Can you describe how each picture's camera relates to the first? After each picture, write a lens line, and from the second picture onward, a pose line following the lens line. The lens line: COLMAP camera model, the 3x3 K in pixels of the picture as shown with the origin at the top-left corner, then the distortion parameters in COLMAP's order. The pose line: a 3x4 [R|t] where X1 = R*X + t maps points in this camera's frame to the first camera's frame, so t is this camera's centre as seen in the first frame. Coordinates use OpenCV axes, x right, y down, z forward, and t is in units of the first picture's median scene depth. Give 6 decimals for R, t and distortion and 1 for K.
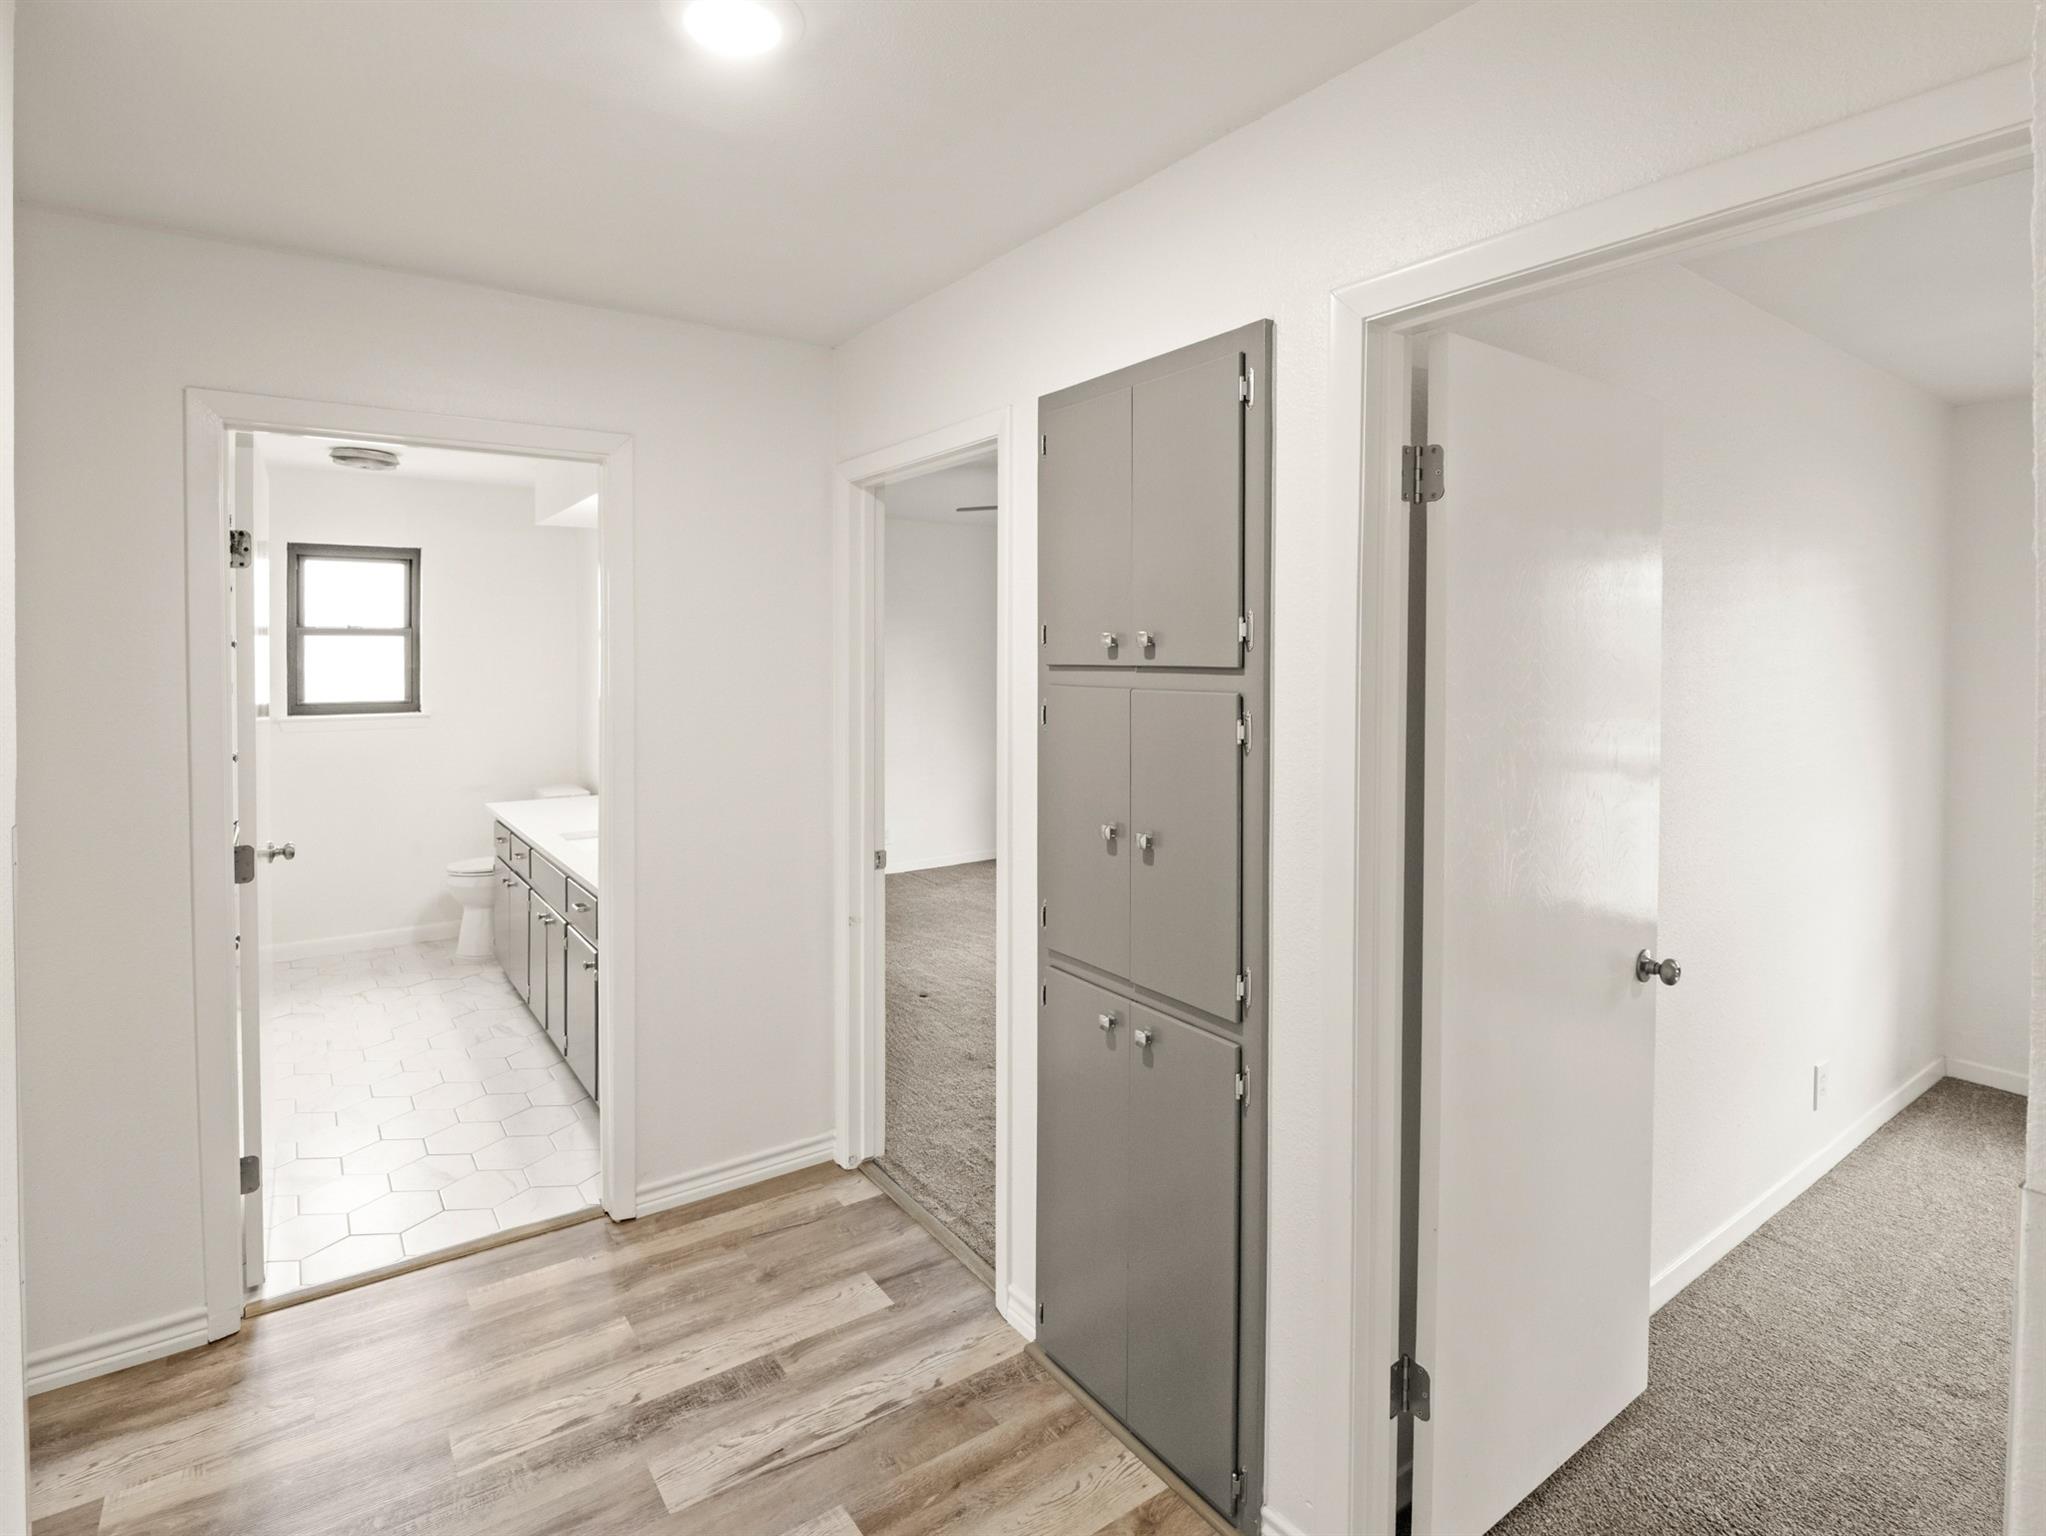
lens RADIAL K [[1013.5, 0, 1022.7], [0, 1013.5, 735.3], [0, 0, 1]] dist [-0.013010, 0.001058]
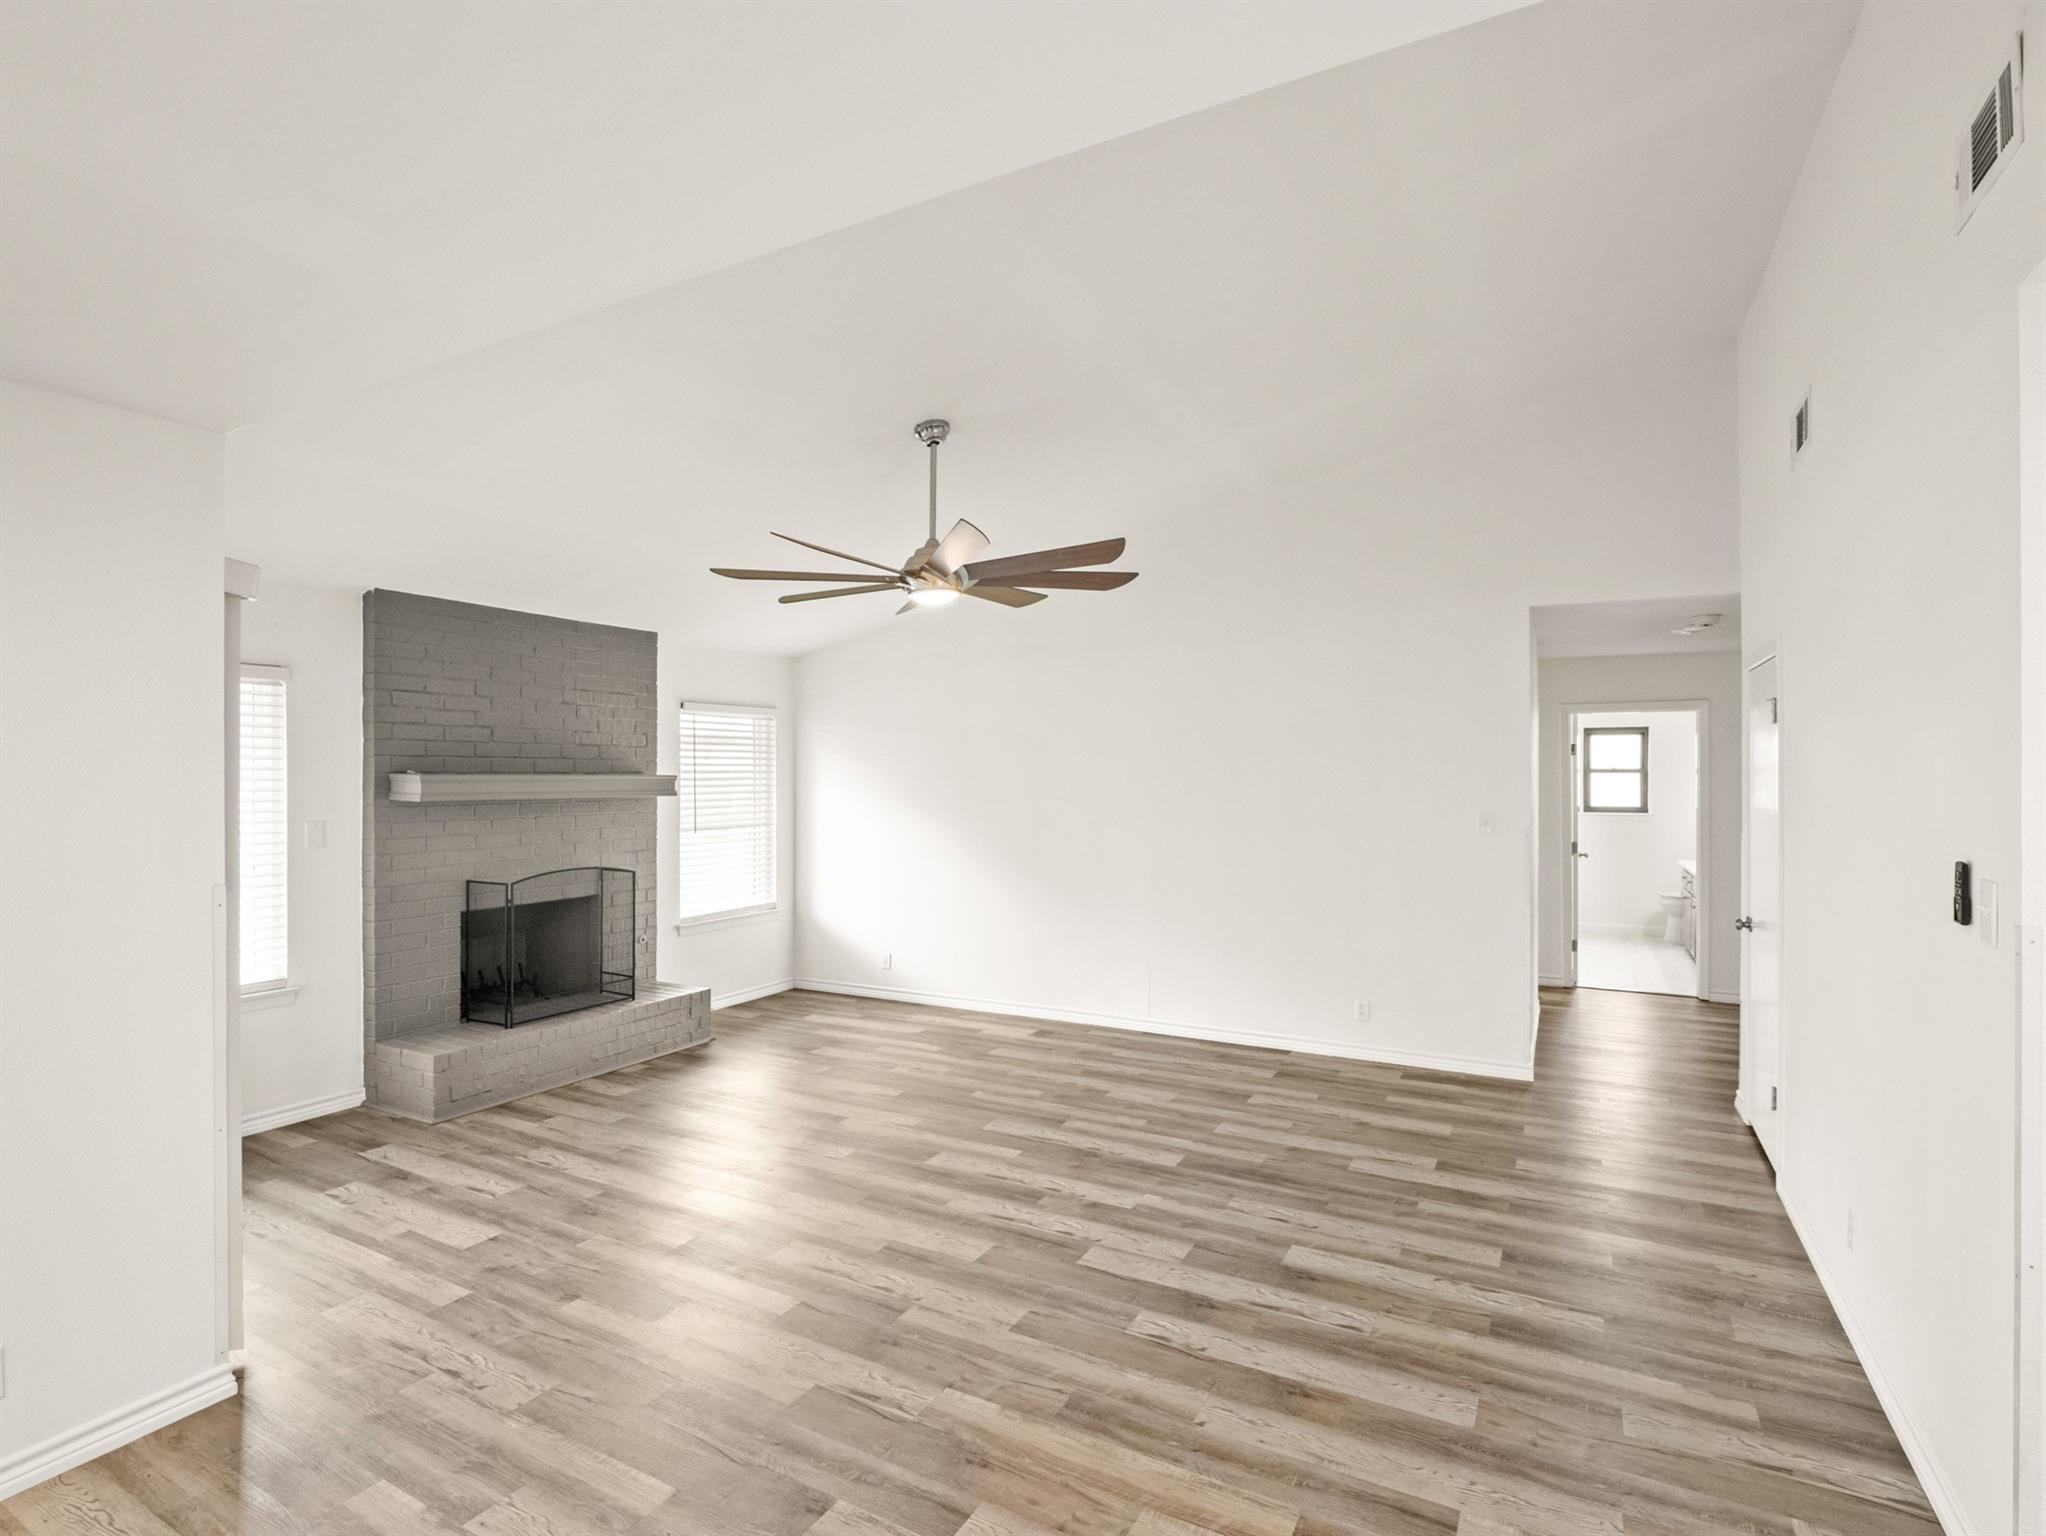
lens RADIAL K [[1013.5, 0, 1022.7], [0, 1013.5, 735.3], [0, 0, 1]] dist [-0.013010, 0.001058]
pose [[0.429508, -0.044281, -0.901977, 0.614849], [-0.054916, 0.995668, -0.075031, 0.037964], [0.901392, 0.081759, 0.425216, -0.876506]]
